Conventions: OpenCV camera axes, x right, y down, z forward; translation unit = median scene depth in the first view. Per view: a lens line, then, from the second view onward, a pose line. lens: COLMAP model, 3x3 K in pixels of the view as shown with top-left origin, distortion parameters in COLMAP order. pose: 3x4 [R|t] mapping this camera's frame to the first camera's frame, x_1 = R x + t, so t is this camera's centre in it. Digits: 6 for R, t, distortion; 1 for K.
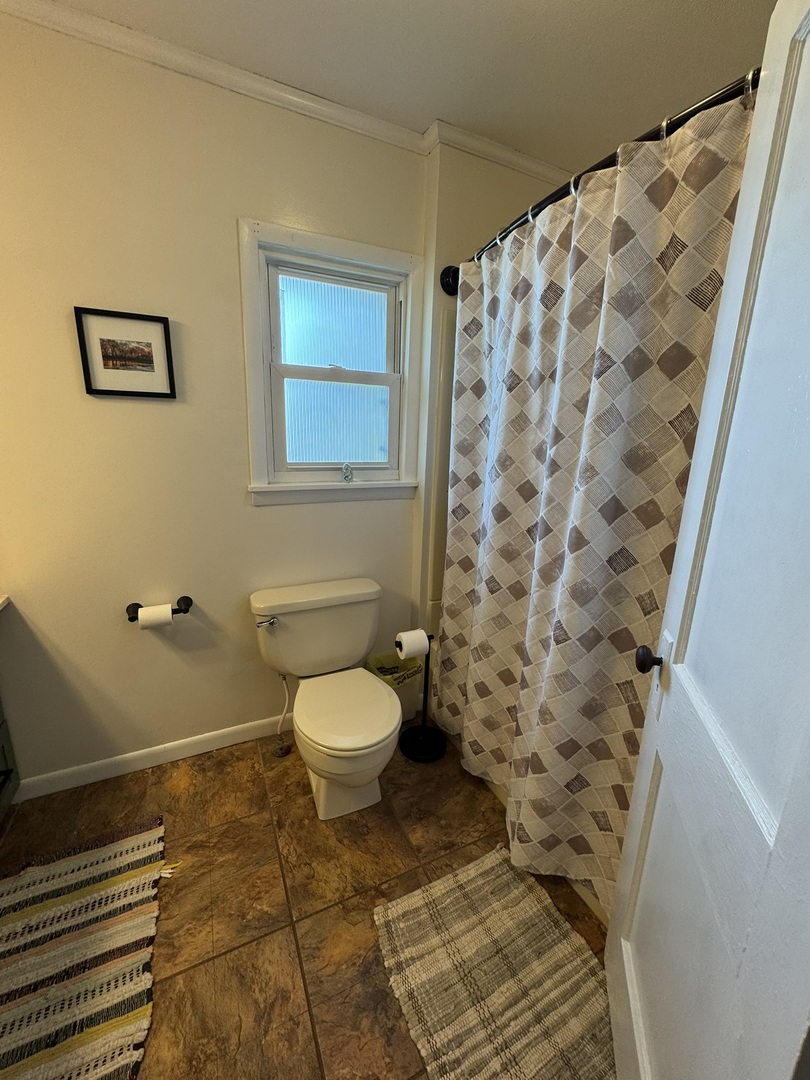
lens RADIAL K [[434.0, 0, 406.1], [0, 434.0, 539.3], [0, 0, 1]] dist [-0.003373, 0.000586]
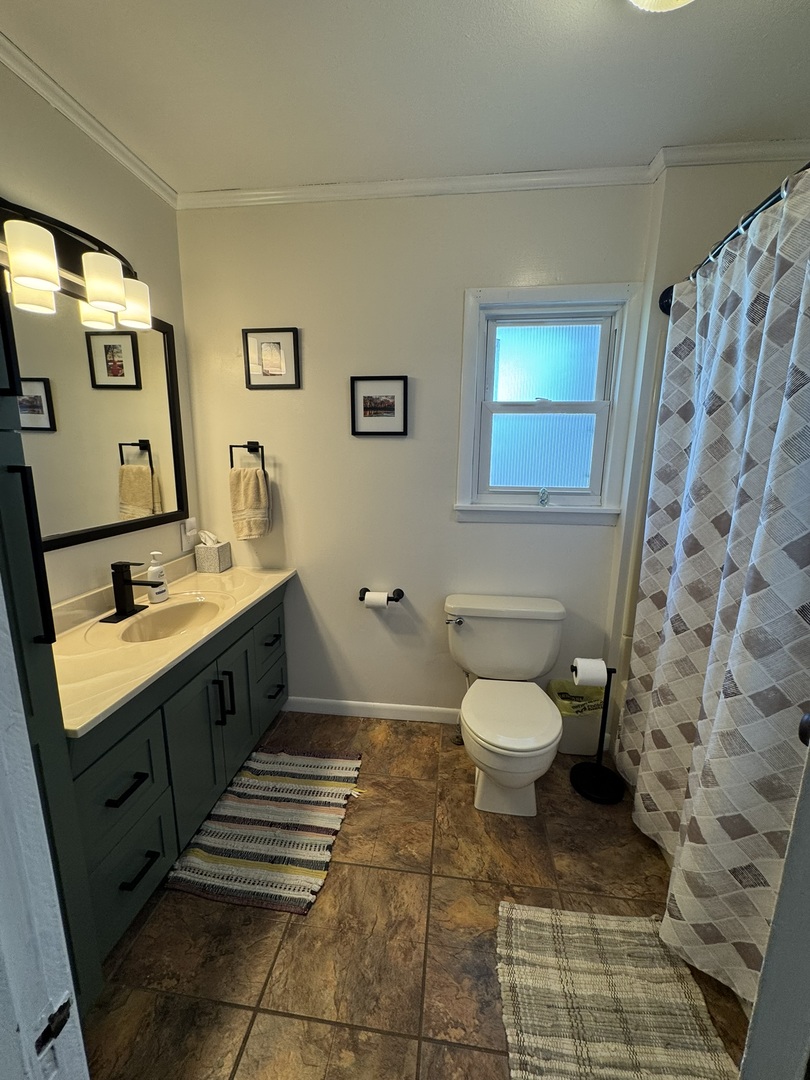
lens RADIAL K [[434.0, 0, 402.8], [0, 434.0, 539.6], [0, 0, 1]] dist [-0.003373, 0.000586]
pose [[0.841261, 0.088040, -0.533413, 0.193564], [-0.116083, 0.993054, -0.019175, 0.014005], [0.528020, 0.078051, 0.845638, -0.091901]]
